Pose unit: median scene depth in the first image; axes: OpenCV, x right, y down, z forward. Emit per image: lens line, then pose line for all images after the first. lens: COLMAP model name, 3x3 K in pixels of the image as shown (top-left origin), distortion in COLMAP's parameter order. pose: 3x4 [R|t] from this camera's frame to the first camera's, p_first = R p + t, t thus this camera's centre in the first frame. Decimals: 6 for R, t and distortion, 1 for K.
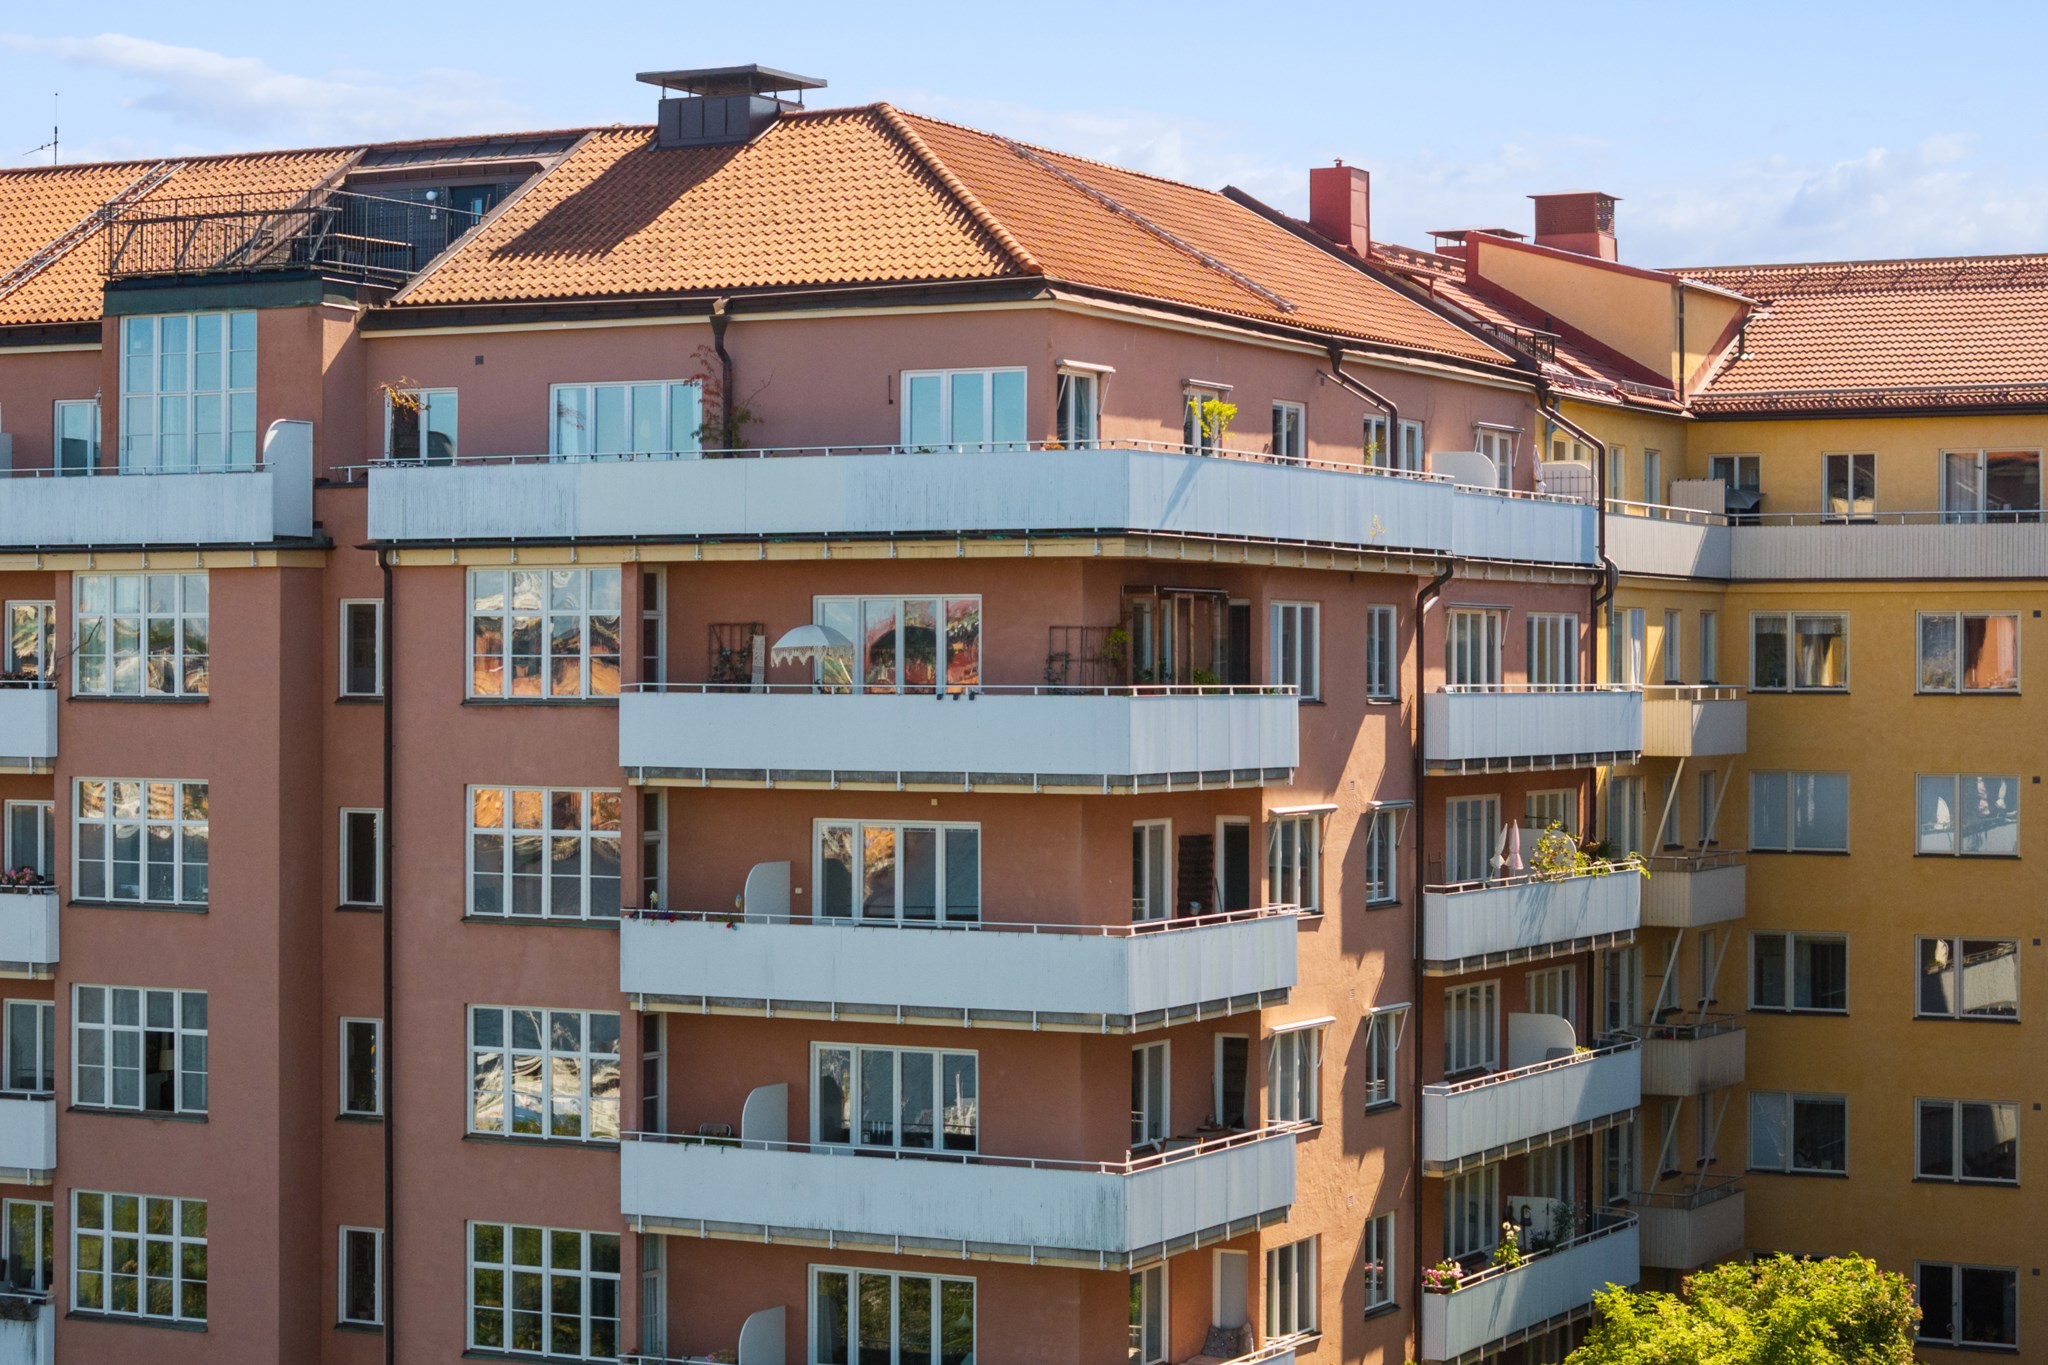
lens RADIAL K [[3944.6, 0, 1024.0], [0, 3944.6, 682.5], [0, 0, 1]] dist [-0.175870, 1.159831]
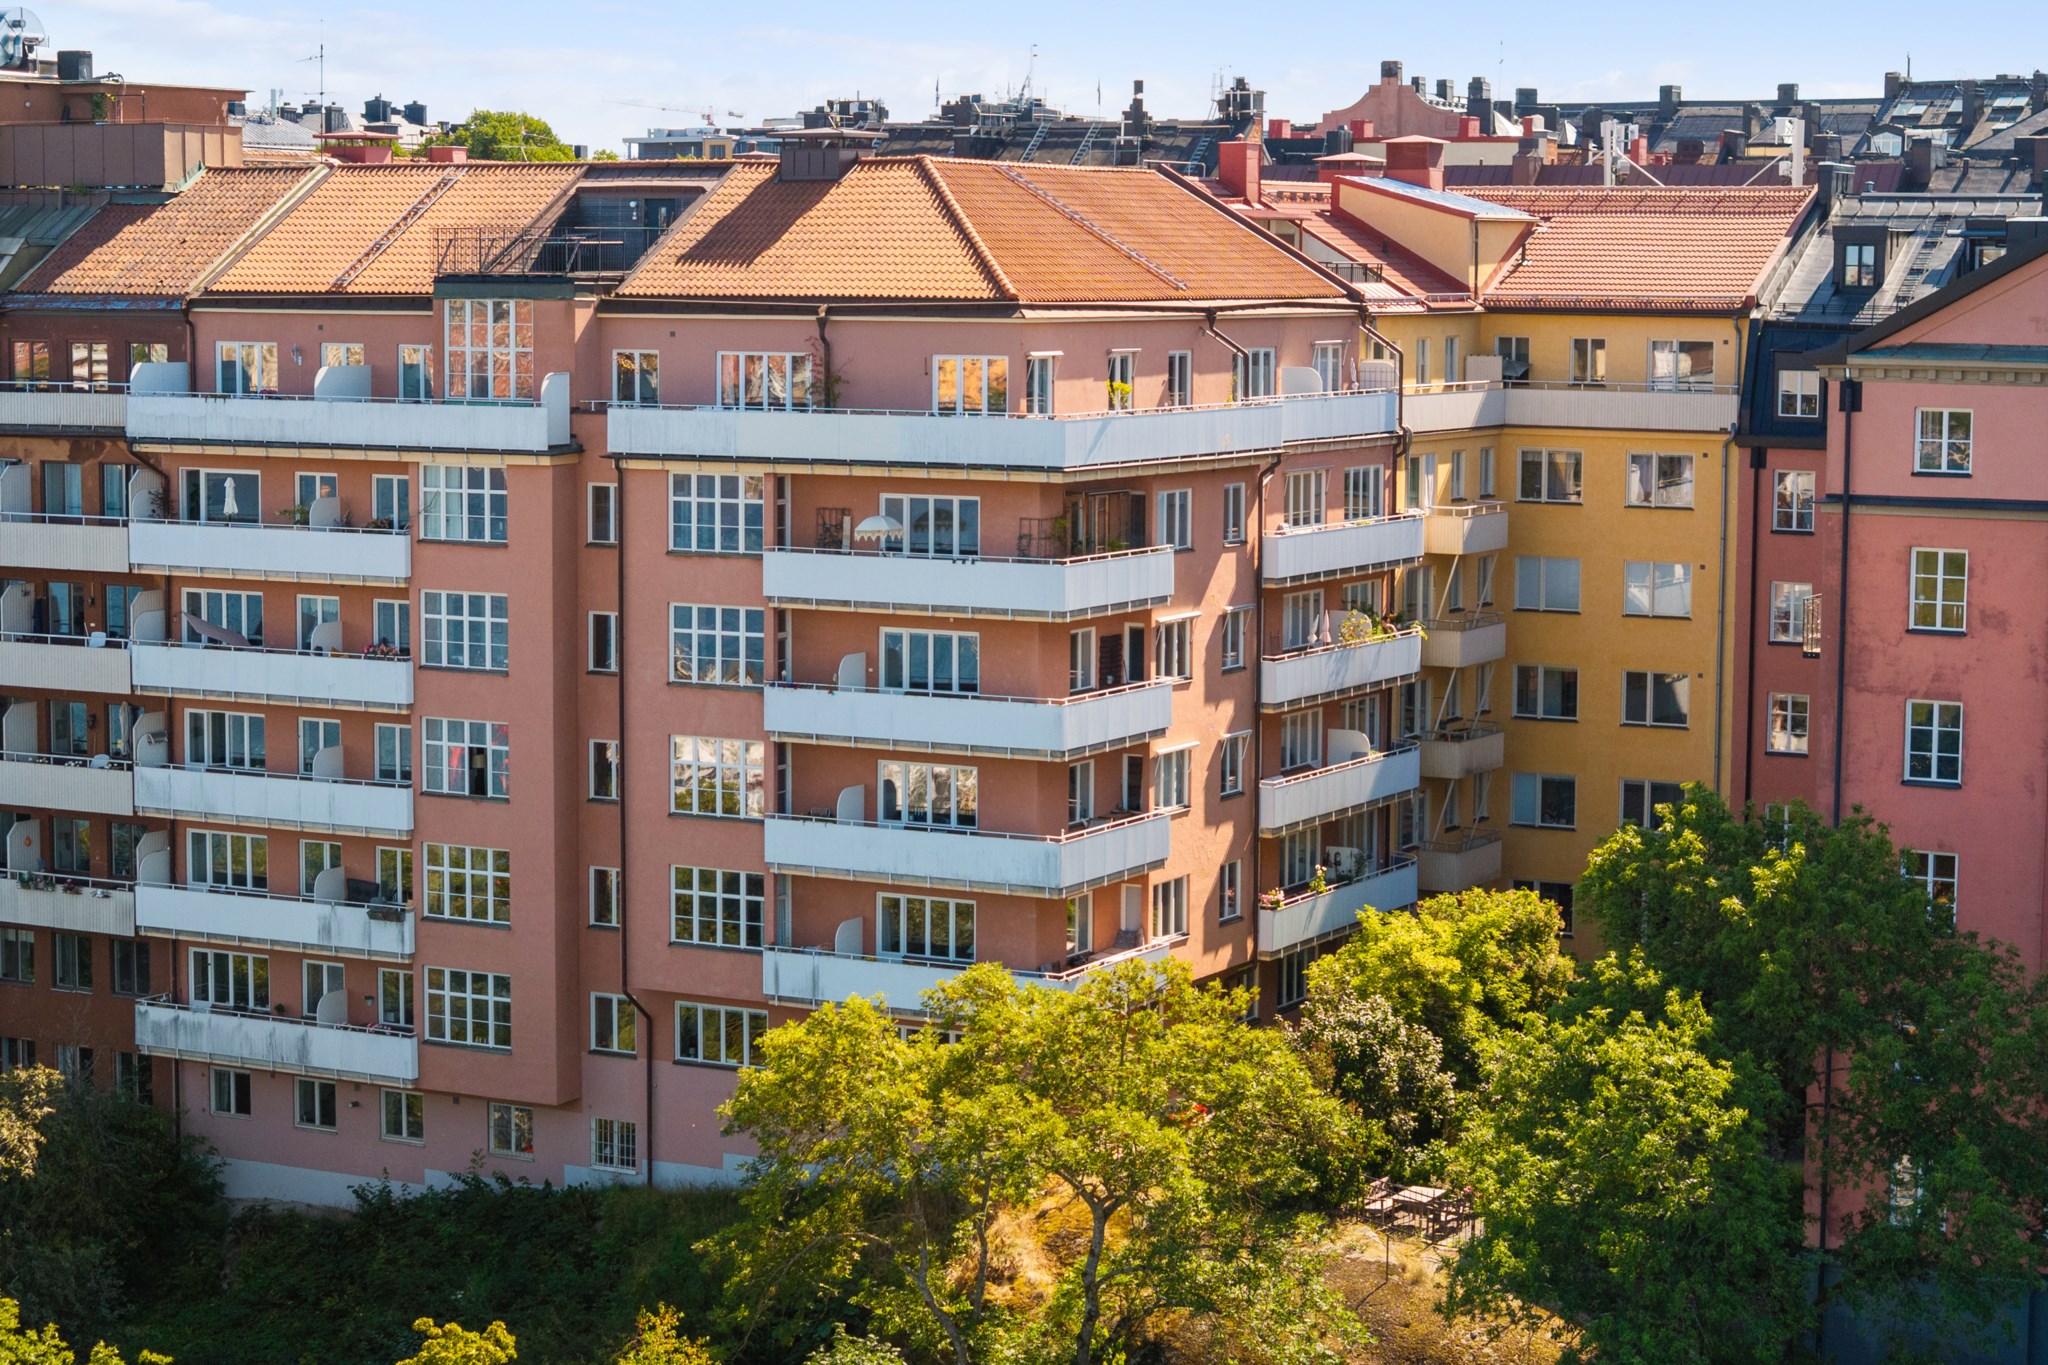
lens RADIAL K [[3944.6, 0, 1024.0], [0, 3944.6, 682.5], [0, 0, 1]] dist [-0.175870, 1.159831]
pose [[0.999846, 0.005223, -0.016784, 0.033594], [-0.003422, 0.994404, 0.105587, -0.111439], [0.017241, -0.105513, 0.994268, -0.620371]]
